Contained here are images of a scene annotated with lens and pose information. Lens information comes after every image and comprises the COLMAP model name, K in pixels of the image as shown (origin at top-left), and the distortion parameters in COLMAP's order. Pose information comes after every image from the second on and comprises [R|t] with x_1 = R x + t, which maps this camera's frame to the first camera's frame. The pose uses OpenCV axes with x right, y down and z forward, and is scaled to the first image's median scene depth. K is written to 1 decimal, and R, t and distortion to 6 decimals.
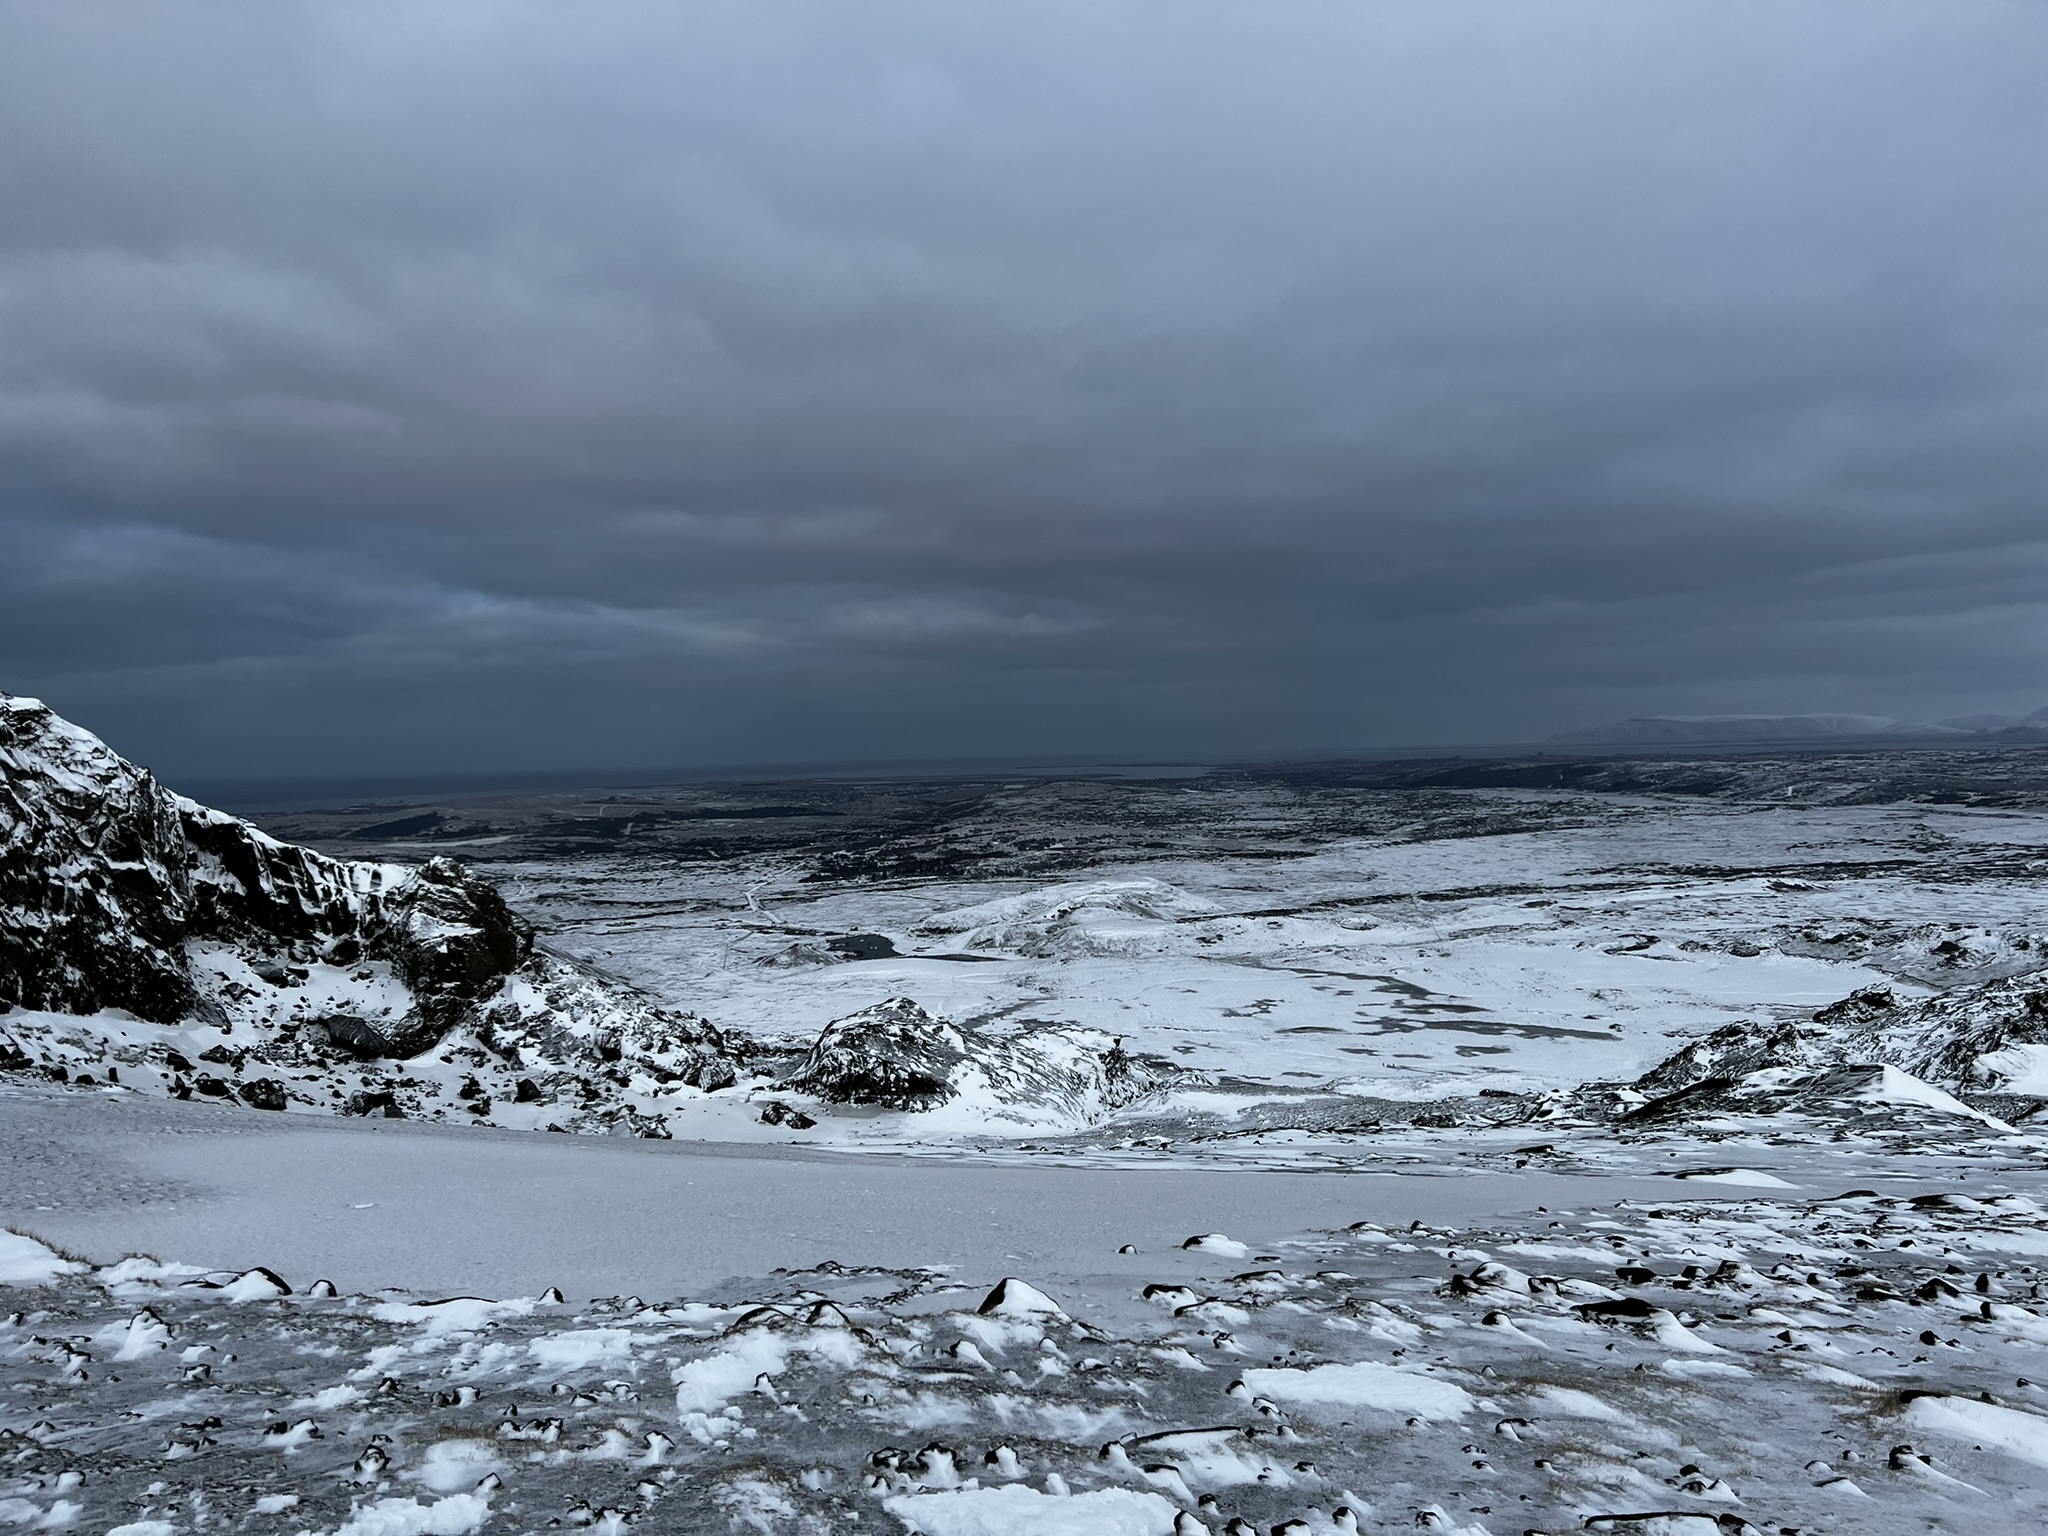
lens RADIAL K [[1505.9, 0, 1024.0], [0, 1505.9, 768.0], [0, 0, 1]] dist [0.000980, 0.001959]
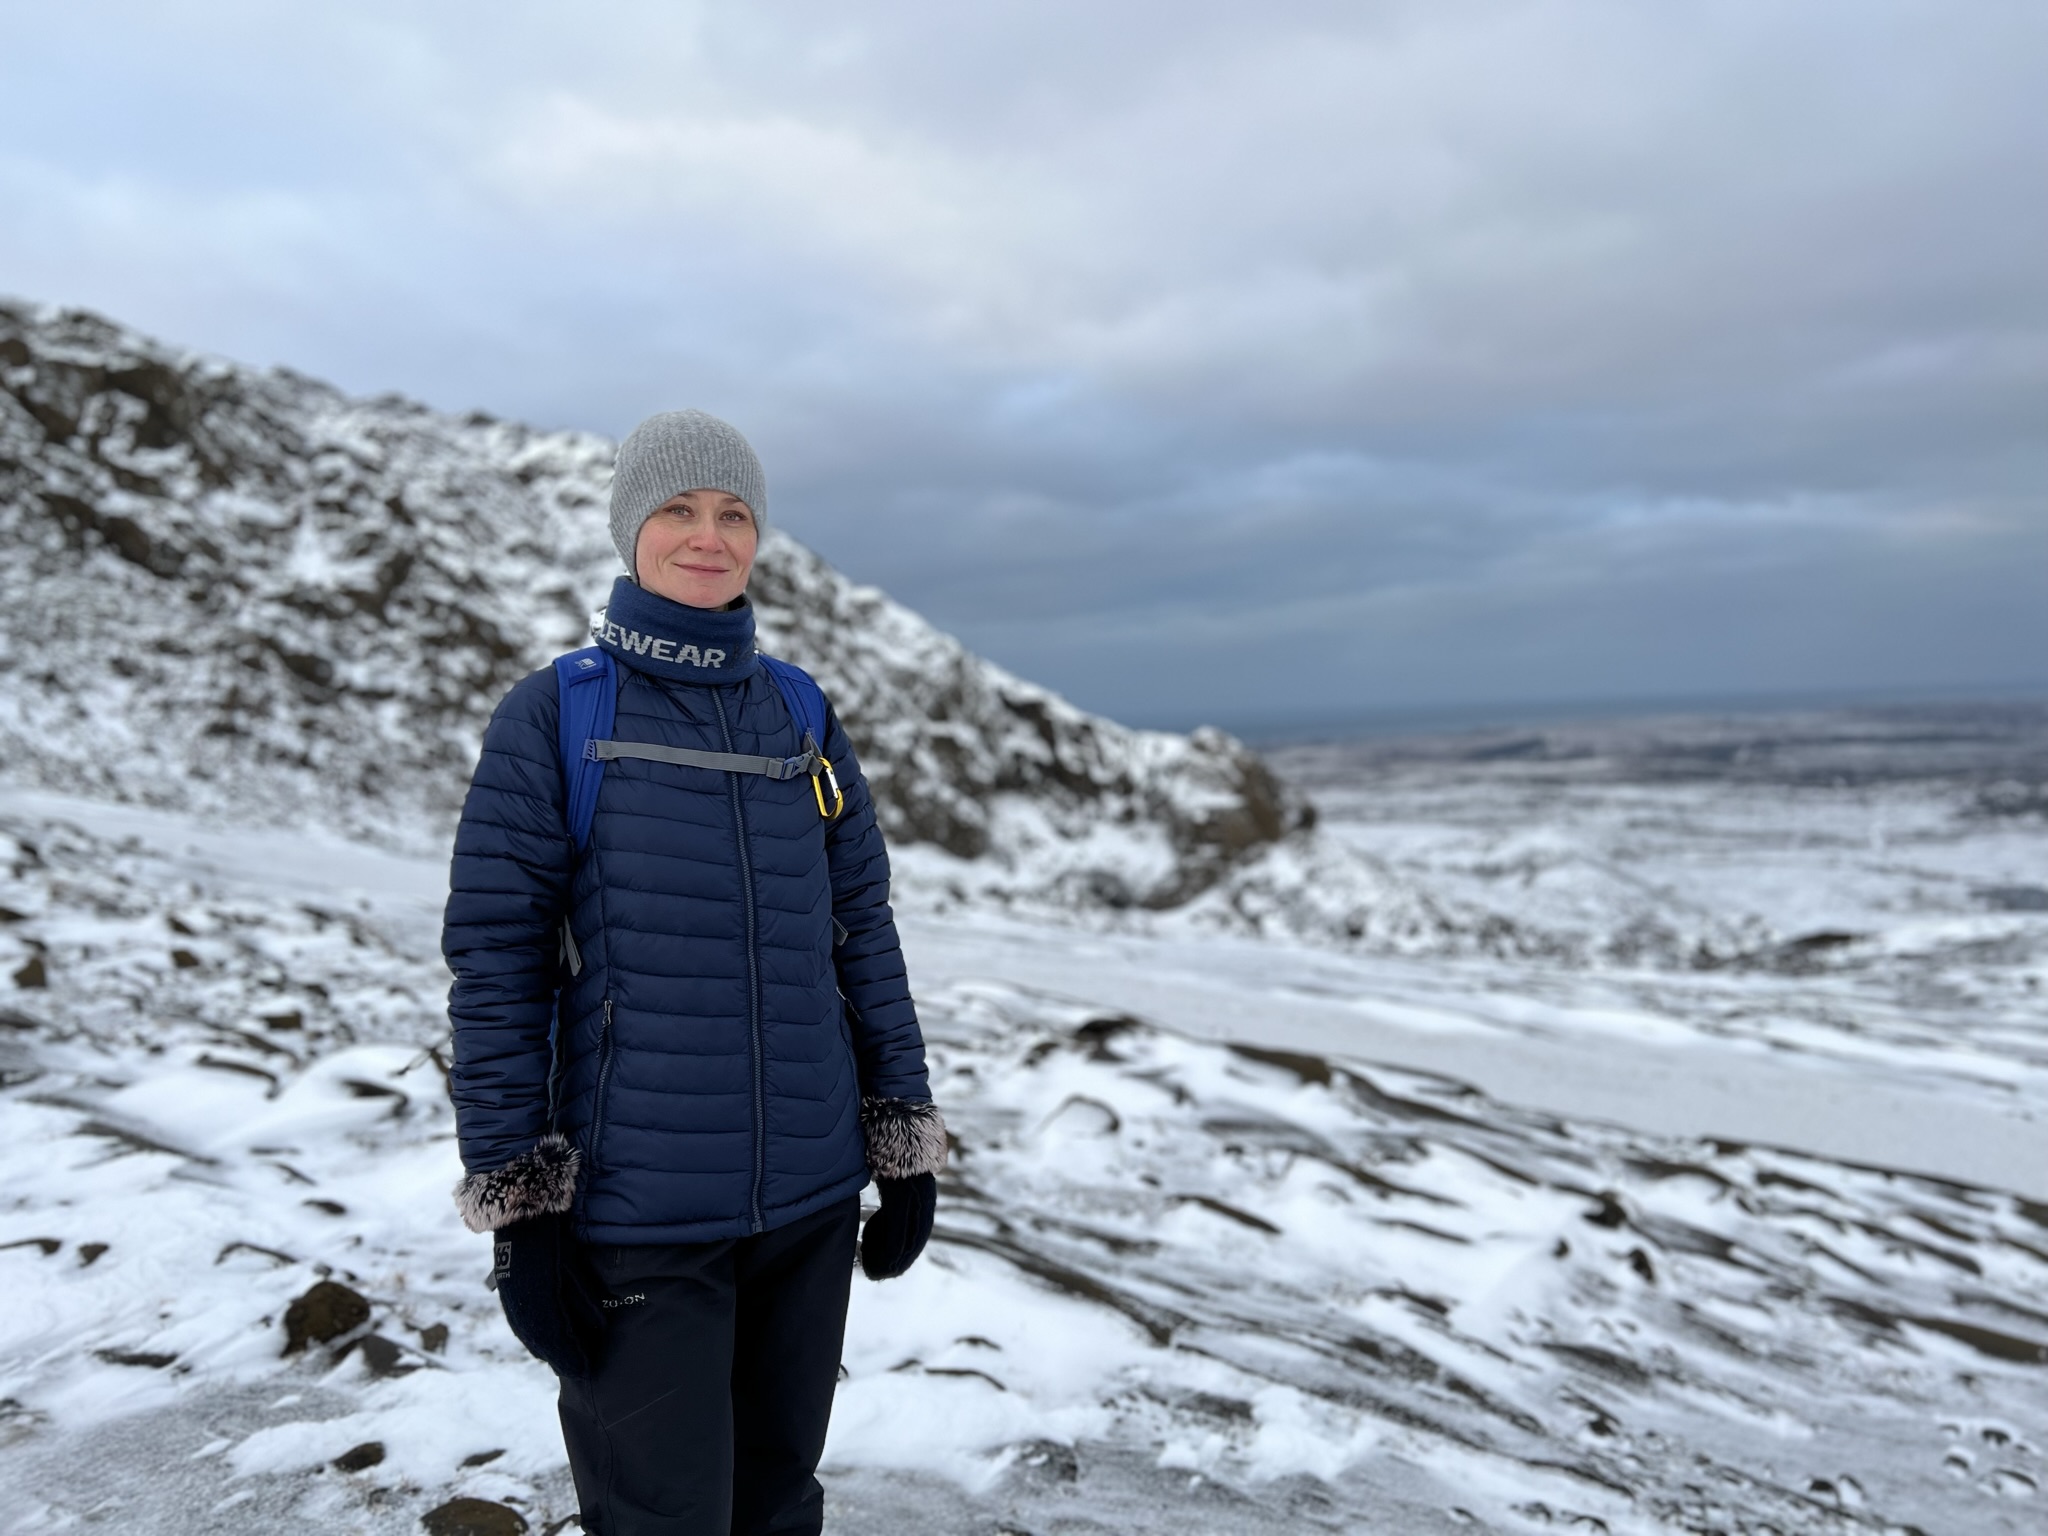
lens RADIAL K [[1510.2, 0, 1010.9], [0, 1510.2, 769.3], [0, 0, 1]] dist [0.067806, -0.071019]
pose [[0.761486, 0.023230, -0.647765, 0.200620], [0.010021, 0.998816, 0.047599, 0.036641], [0.648104, -0.042737, 0.760352, 0.114996]]
